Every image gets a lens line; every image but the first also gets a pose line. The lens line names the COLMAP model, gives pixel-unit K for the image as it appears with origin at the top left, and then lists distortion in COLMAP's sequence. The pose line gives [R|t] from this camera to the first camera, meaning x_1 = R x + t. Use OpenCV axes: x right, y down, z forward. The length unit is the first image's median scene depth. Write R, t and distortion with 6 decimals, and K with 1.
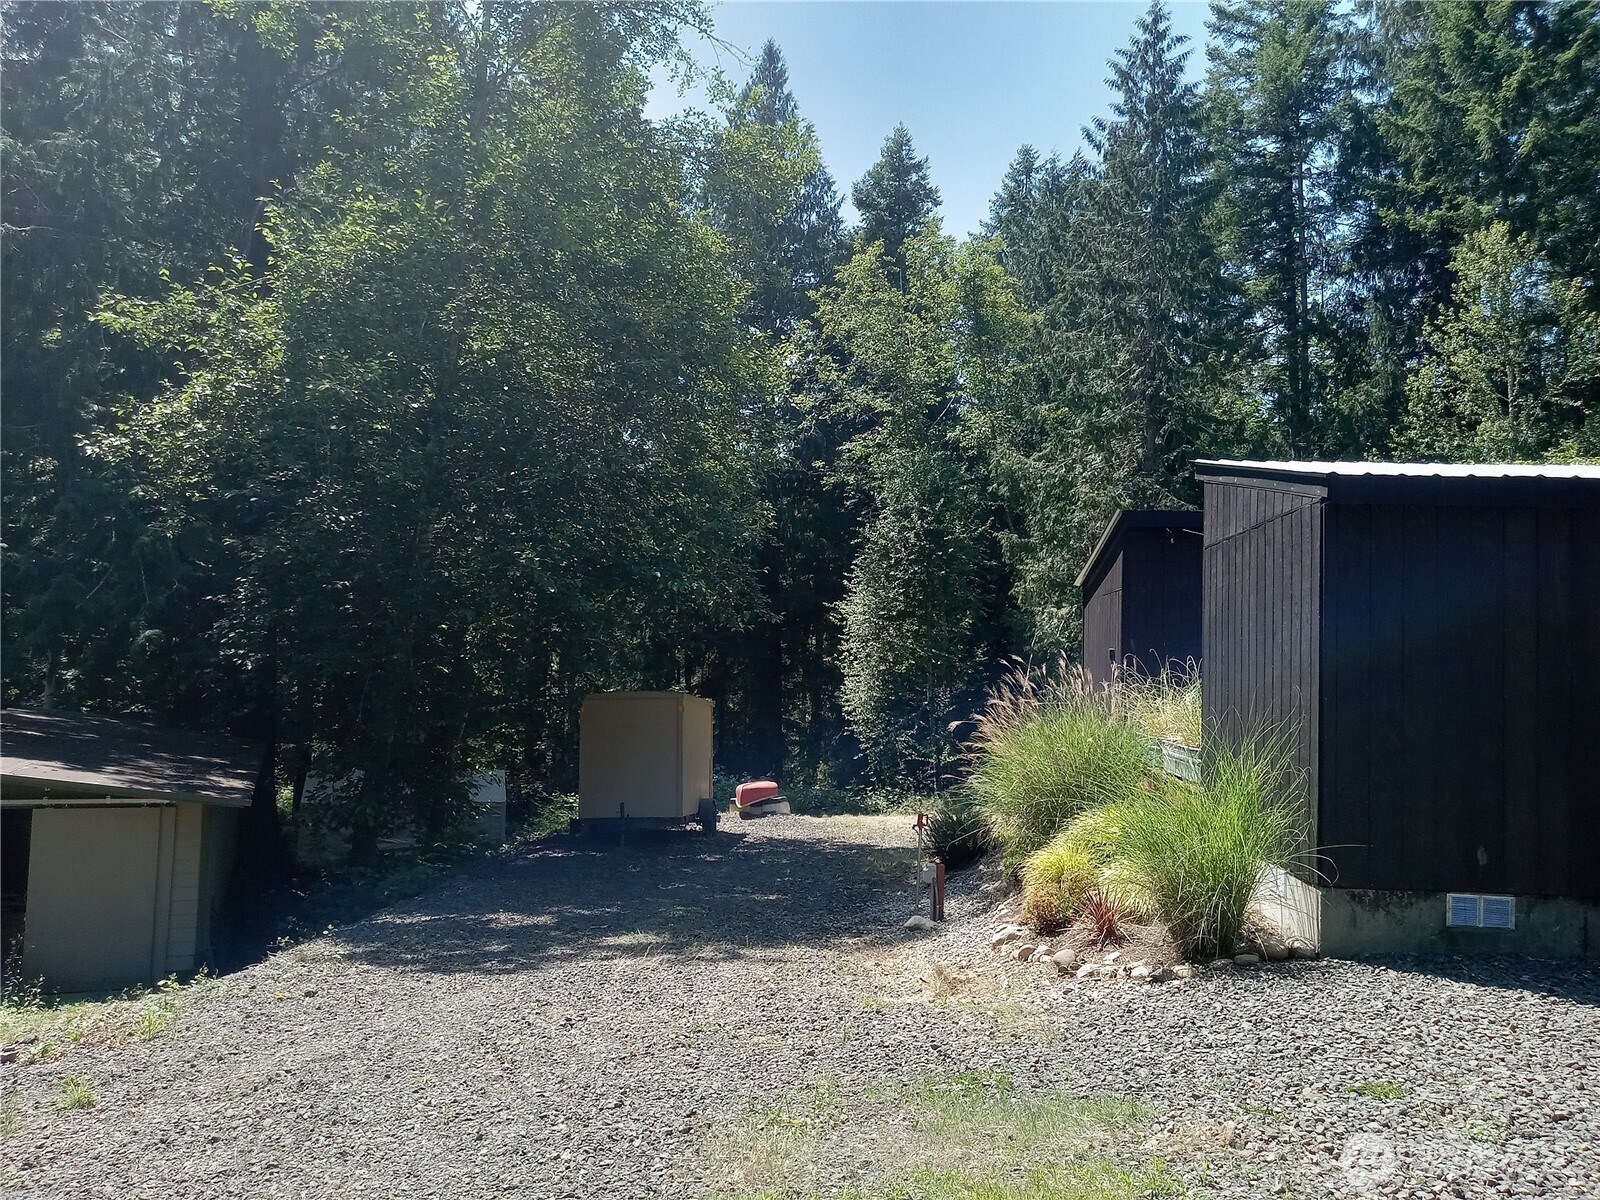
lens RADIAL K [[1172.5, 0, 799.4], [0, 1172.5, 606.3], [0, 0, 1]] dist [-0.000957, -0.020668]
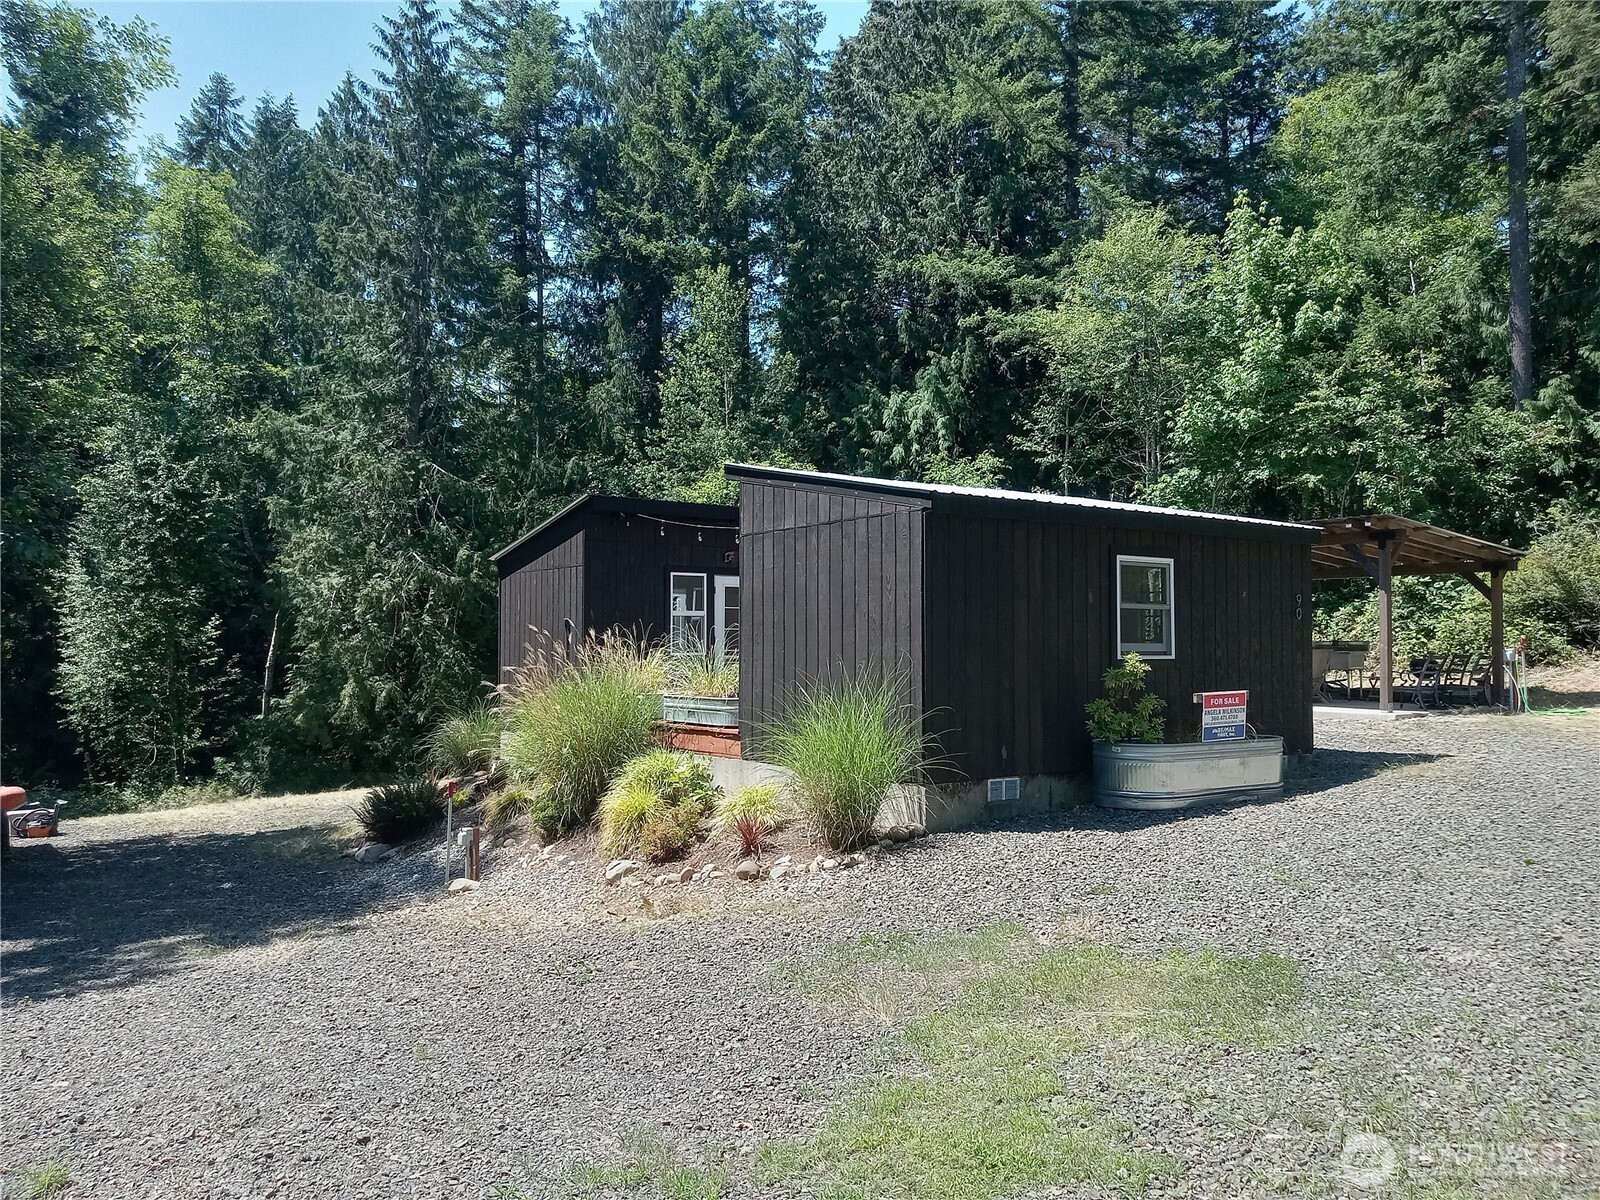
lens RADIAL K [[1172.5, 0, 801.8], [0, 1172.5, 600.0], [0, 0, 1]] dist [-0.000957, -0.020668]
pose [[0.762216, -0.005436, 0.647300, -0.114152], [-0.008030, 0.999808, 0.017852, -0.001239], [-0.647273, -0.018805, 0.762027, 0.005124]]
